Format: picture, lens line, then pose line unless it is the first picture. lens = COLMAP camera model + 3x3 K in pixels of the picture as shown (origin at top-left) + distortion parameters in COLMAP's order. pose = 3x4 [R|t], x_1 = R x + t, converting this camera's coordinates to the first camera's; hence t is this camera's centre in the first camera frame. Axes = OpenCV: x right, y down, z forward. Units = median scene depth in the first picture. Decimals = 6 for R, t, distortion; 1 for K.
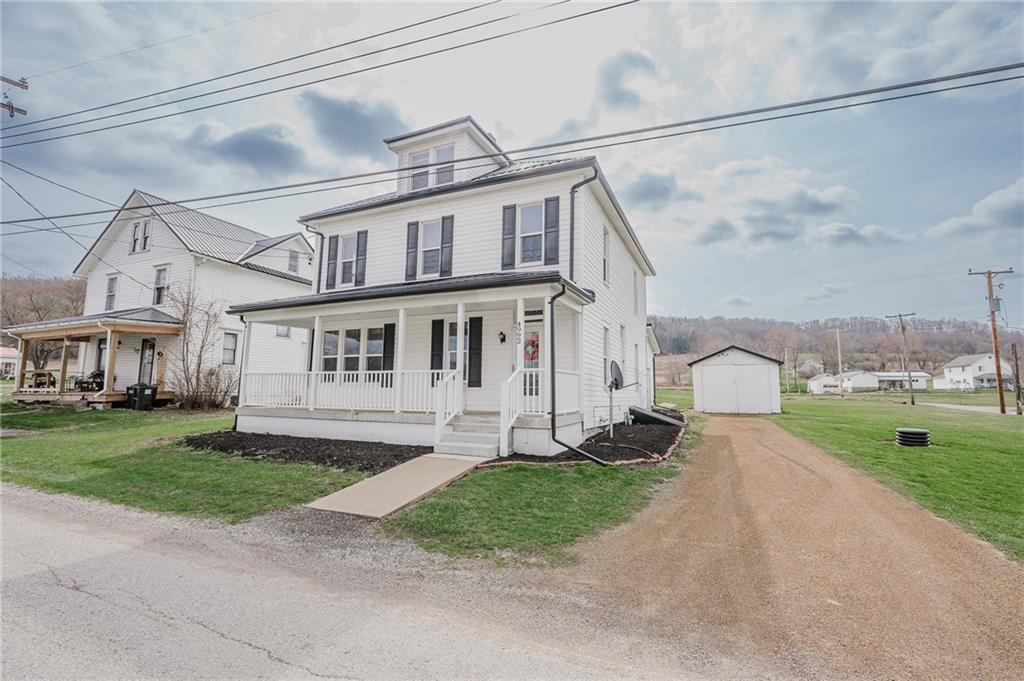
lens RADIAL K [[473.9, 0, 512.0], [0, 473.9, 340.5], [0, 0, 1]] dist [-0.000692, 0.000009]
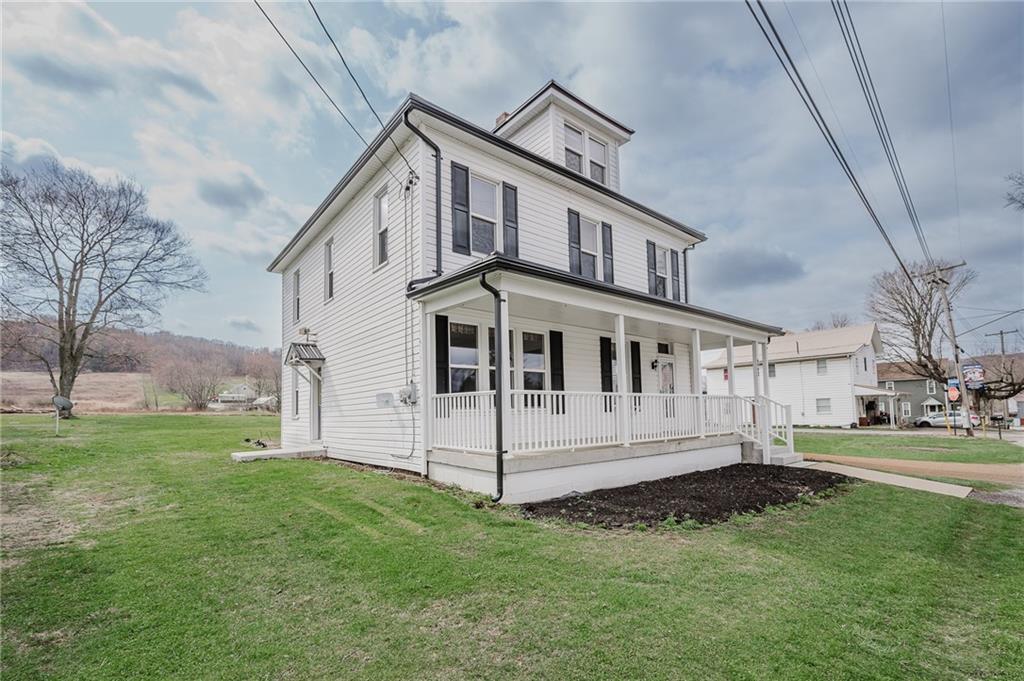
lens RADIAL K [[454.0, 0, 512.0], [0, 454.0, 387.1], [0, 0, 1]] dist [0.000337, 0.000013]
pose [[0.421233, 0.033465, 0.906335, -0.974544], [-0.076458, 0.997072, -0.001280, 0.063808], [-0.903724, -0.068757, 0.422558, 0.764838]]
